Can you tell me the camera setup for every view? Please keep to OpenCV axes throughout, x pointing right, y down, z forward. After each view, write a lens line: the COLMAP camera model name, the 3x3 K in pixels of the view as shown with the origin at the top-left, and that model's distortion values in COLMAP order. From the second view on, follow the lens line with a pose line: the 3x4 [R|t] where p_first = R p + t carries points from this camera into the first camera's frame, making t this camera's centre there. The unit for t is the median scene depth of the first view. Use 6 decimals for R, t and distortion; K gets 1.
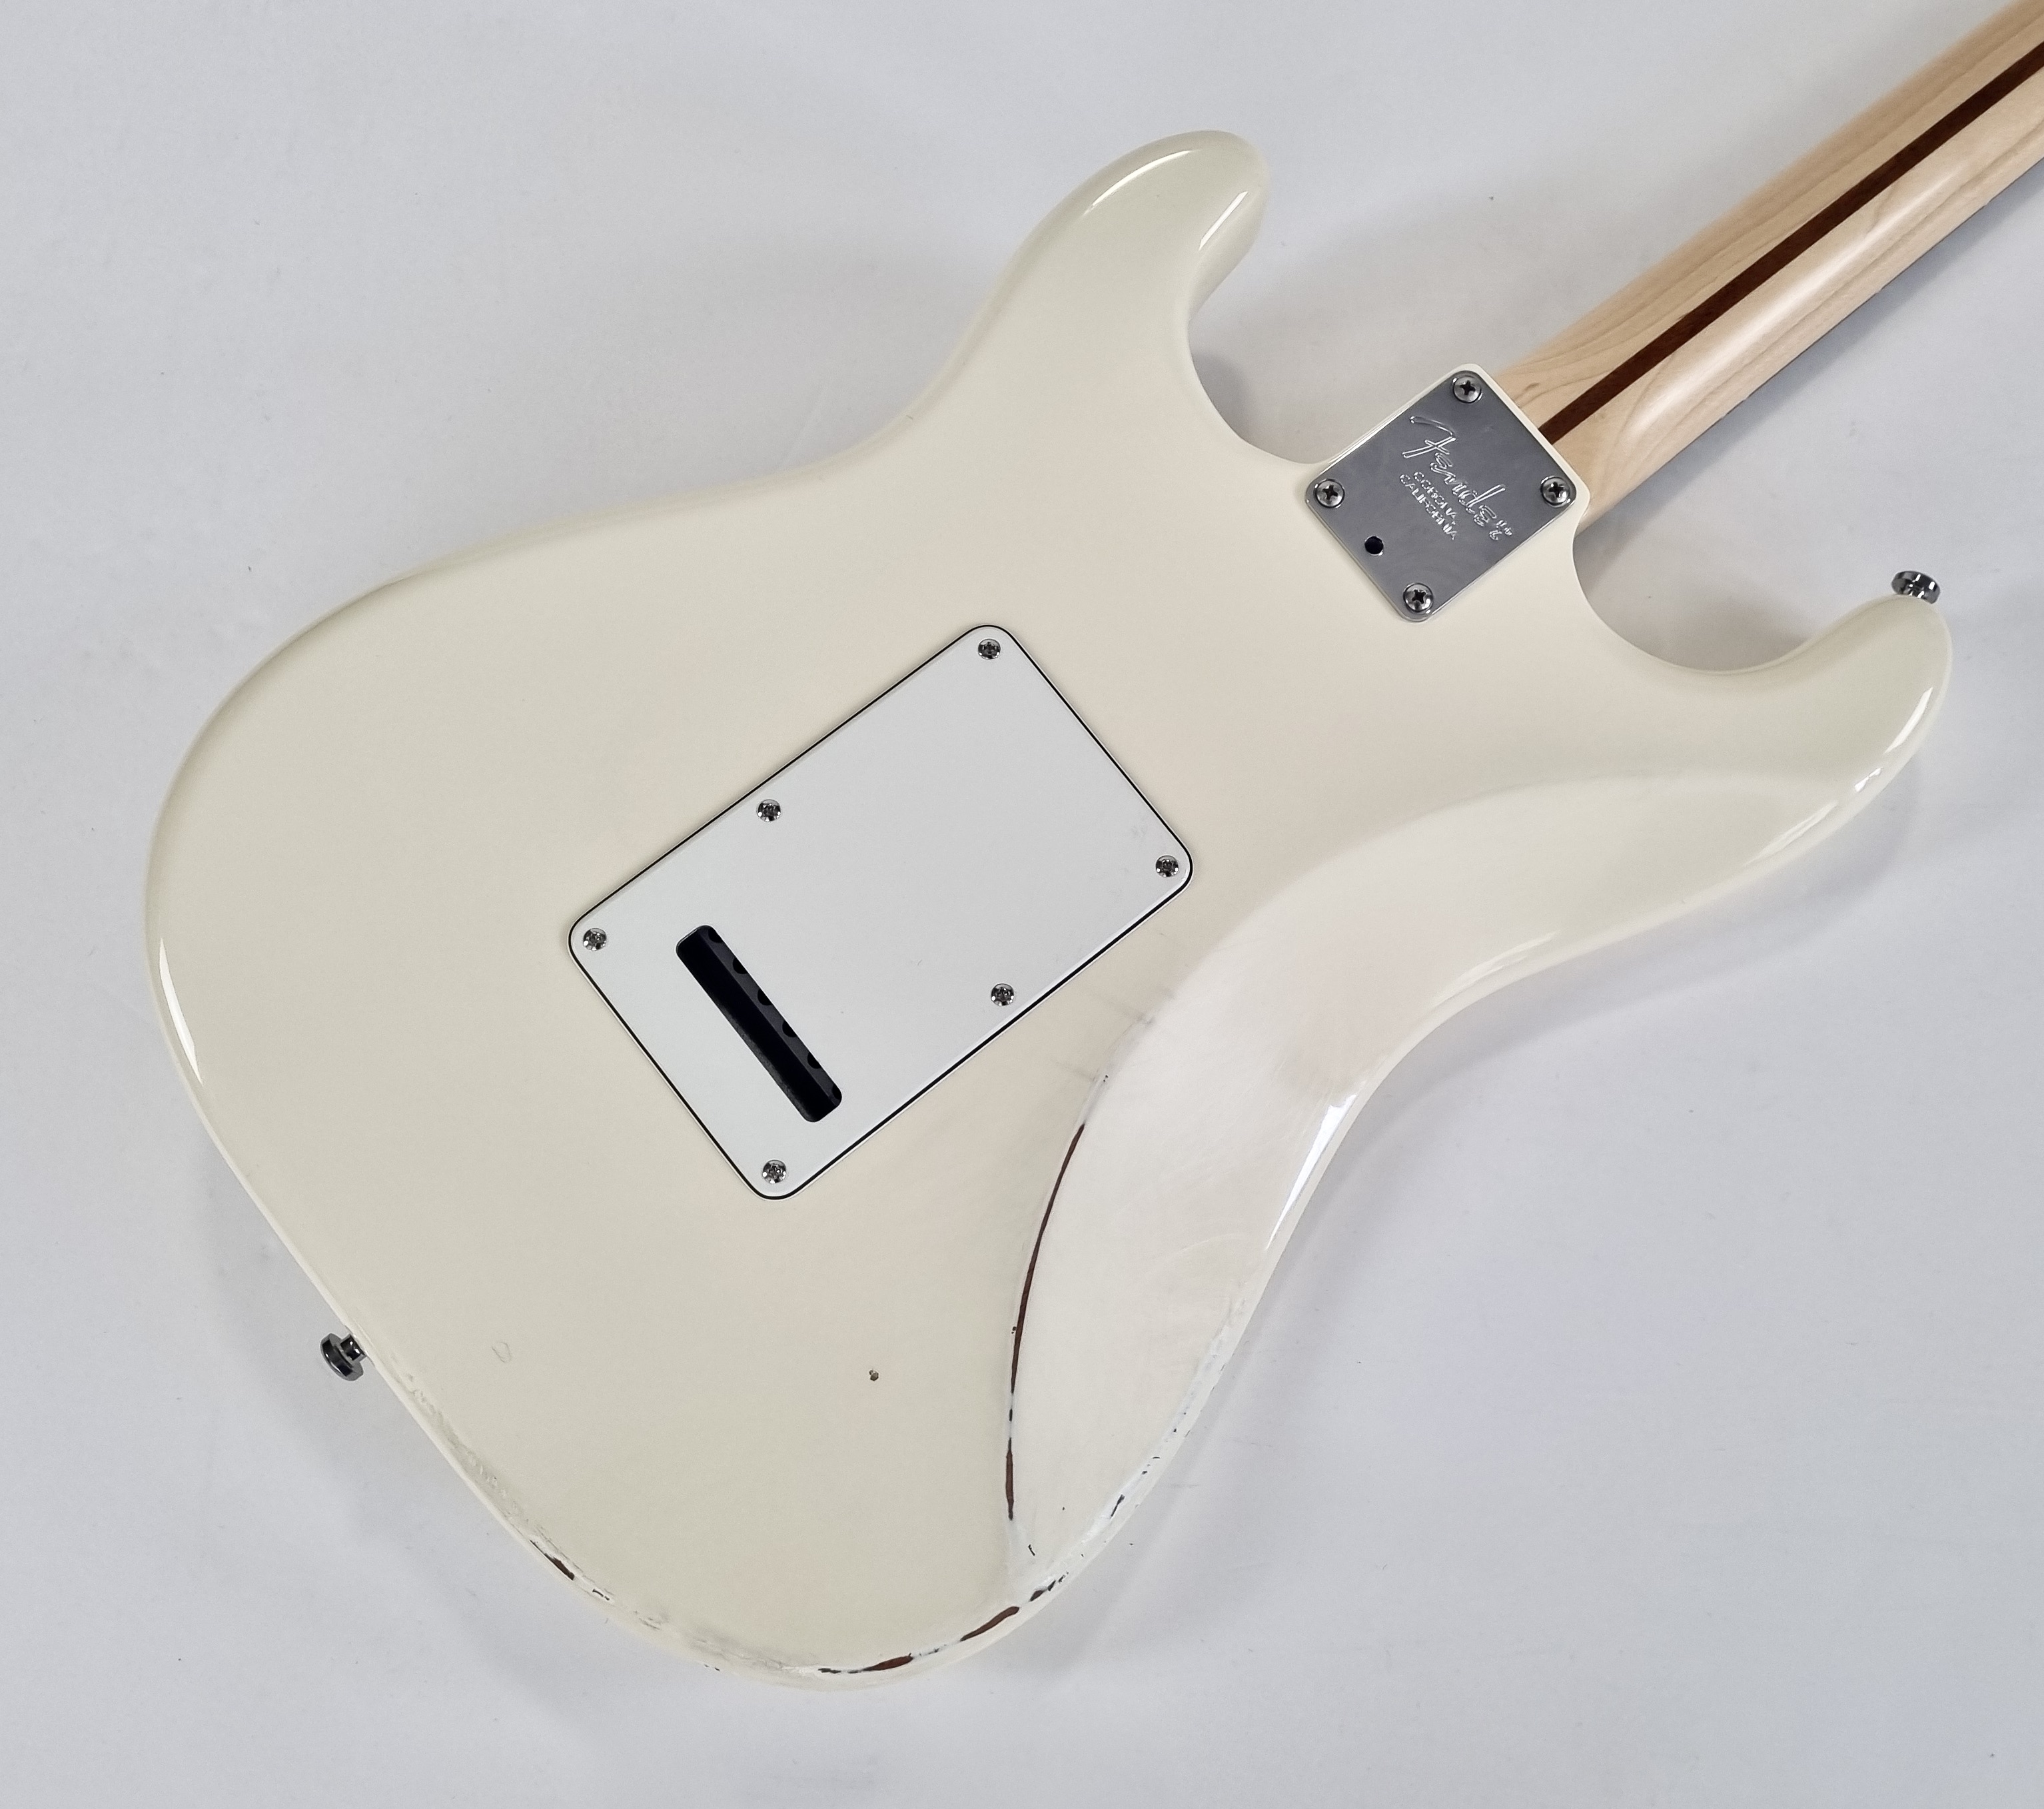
lens RADIAL K [[2002.9, 0, 1130.1], [0, 2002.9, 895.9], [0, 0, 1]] dist [0.021301, 0.007701]
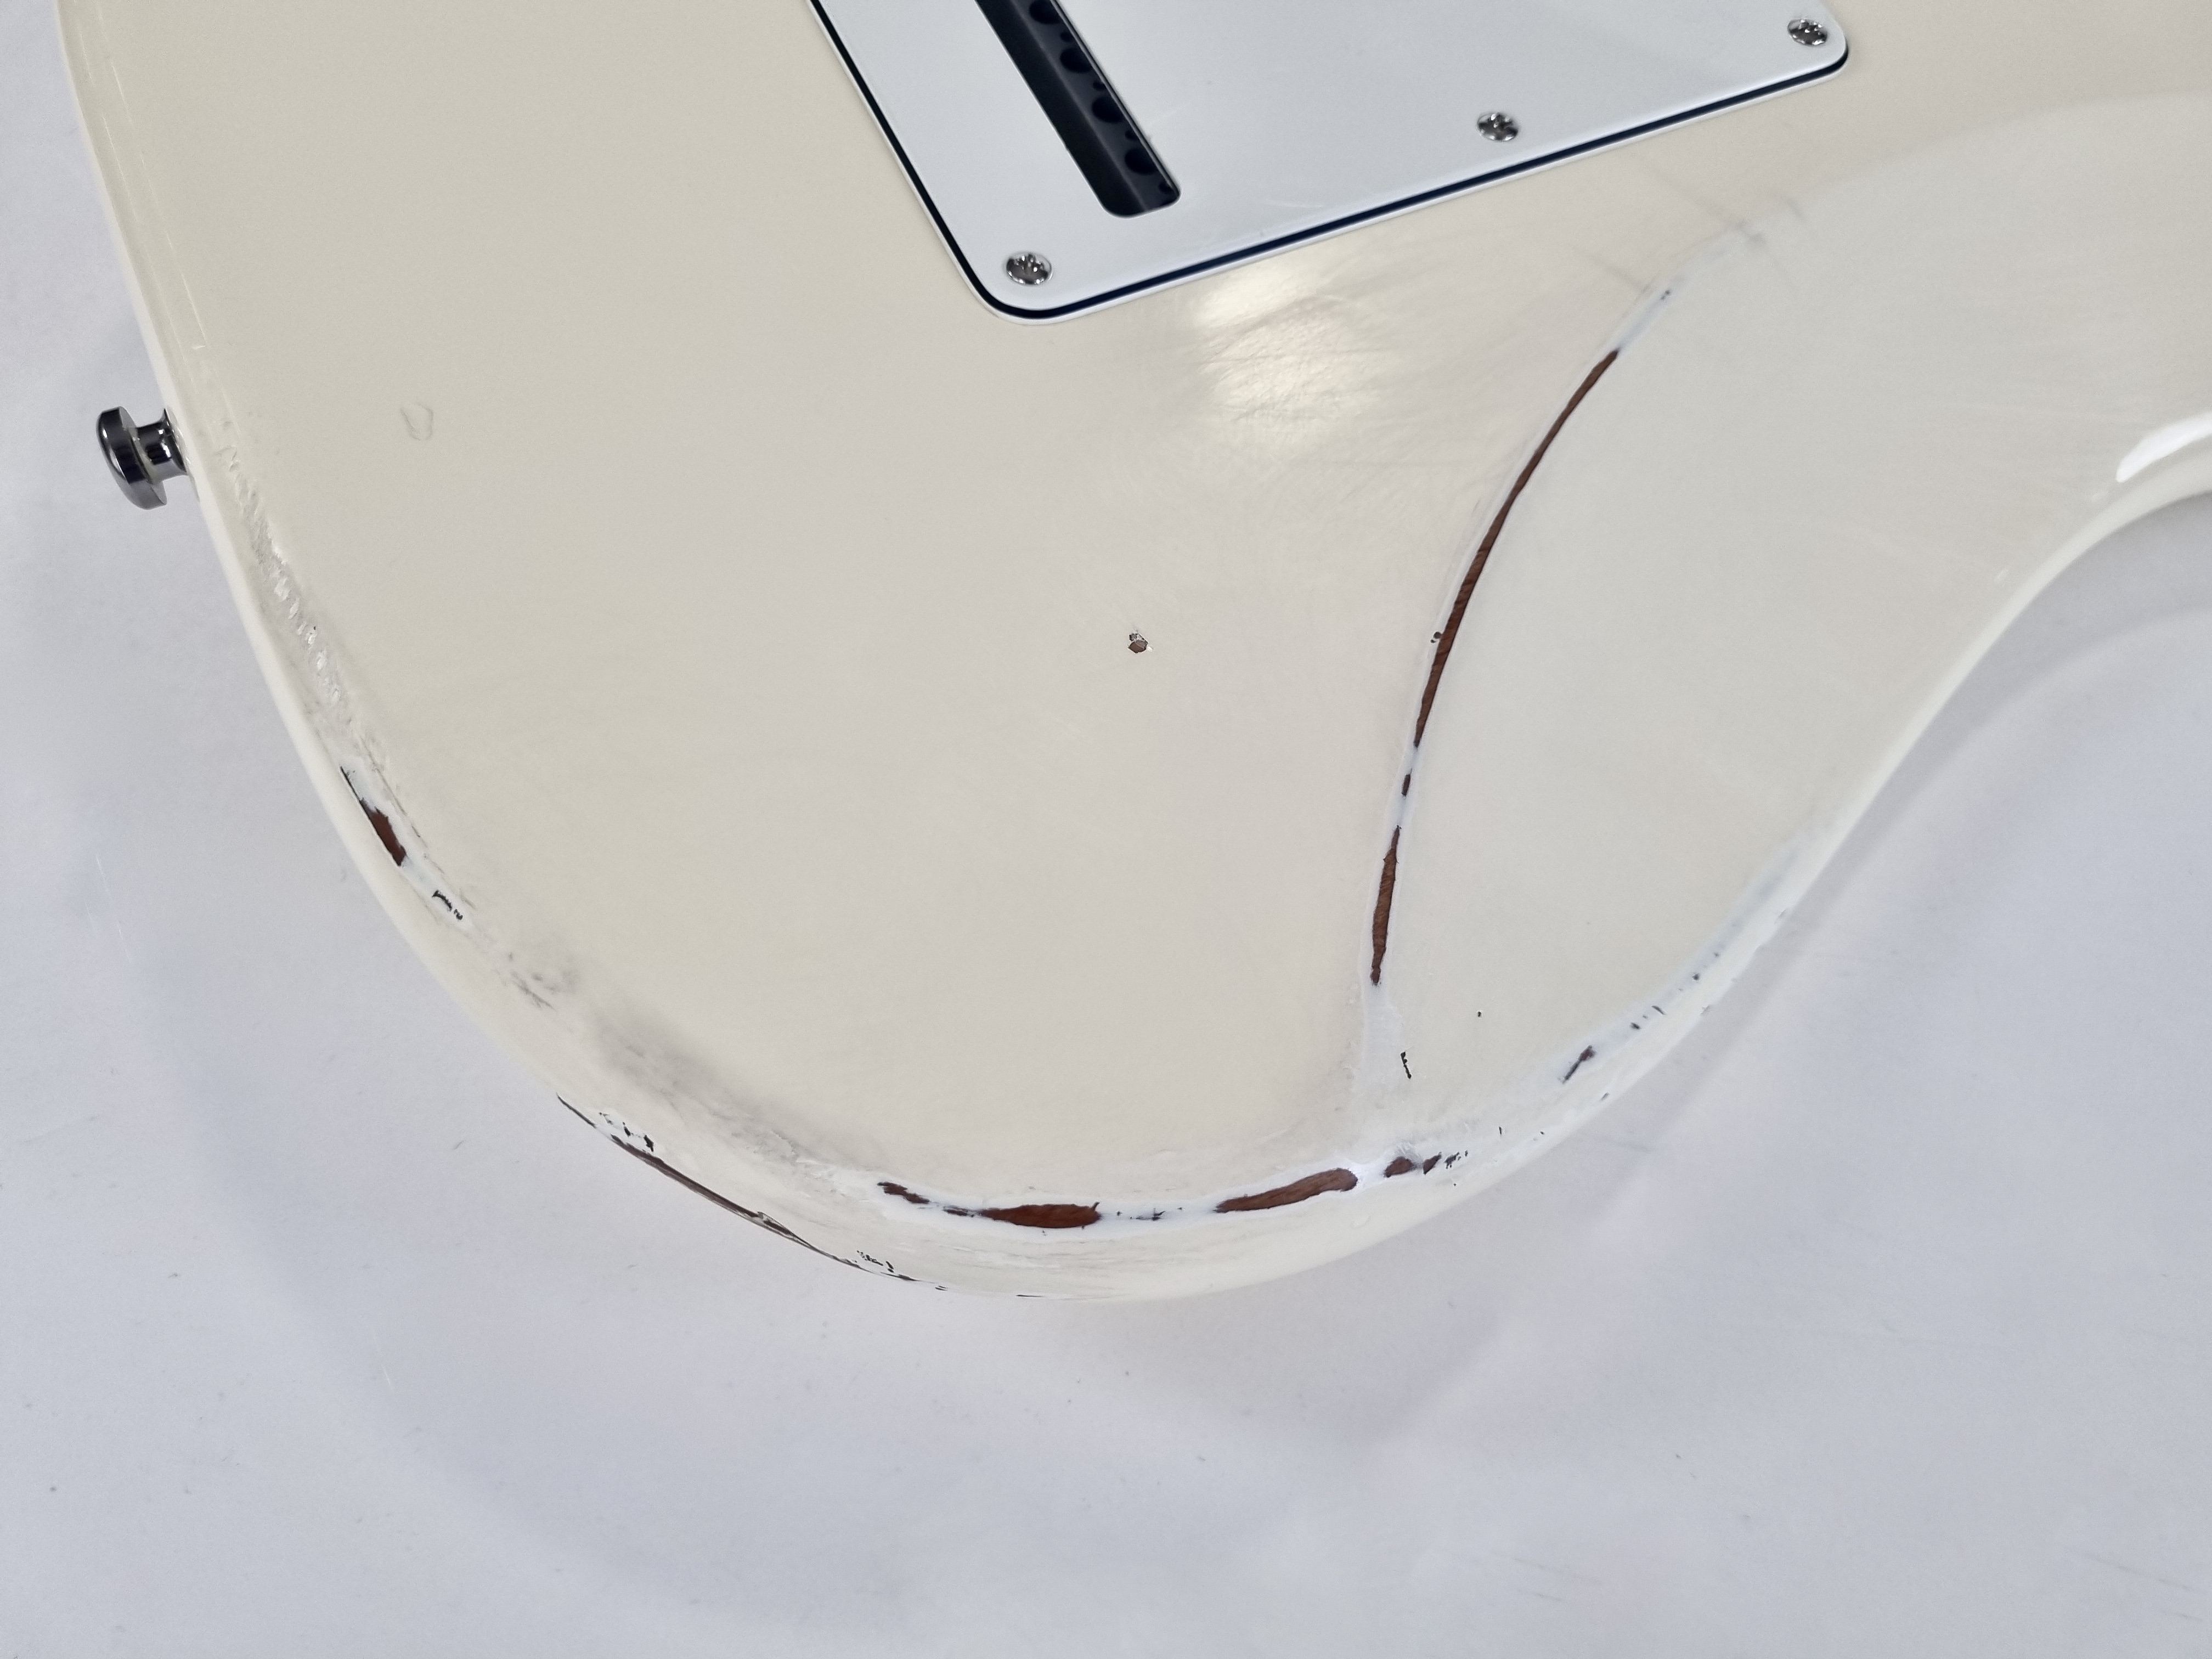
lens RADIAL K [[1699.6, 0, 1106.0], [0, 1699.6, 829.5], [0, 0, 1]] dist [-0.001324, -0.001095]
pose [[0.973639, 0.210743, -0.087256, -0.087132], [-0.225420, 0.947432, -0.227065, 0.358833], [0.034816, 0.240749, 0.969963, 0.596816]]
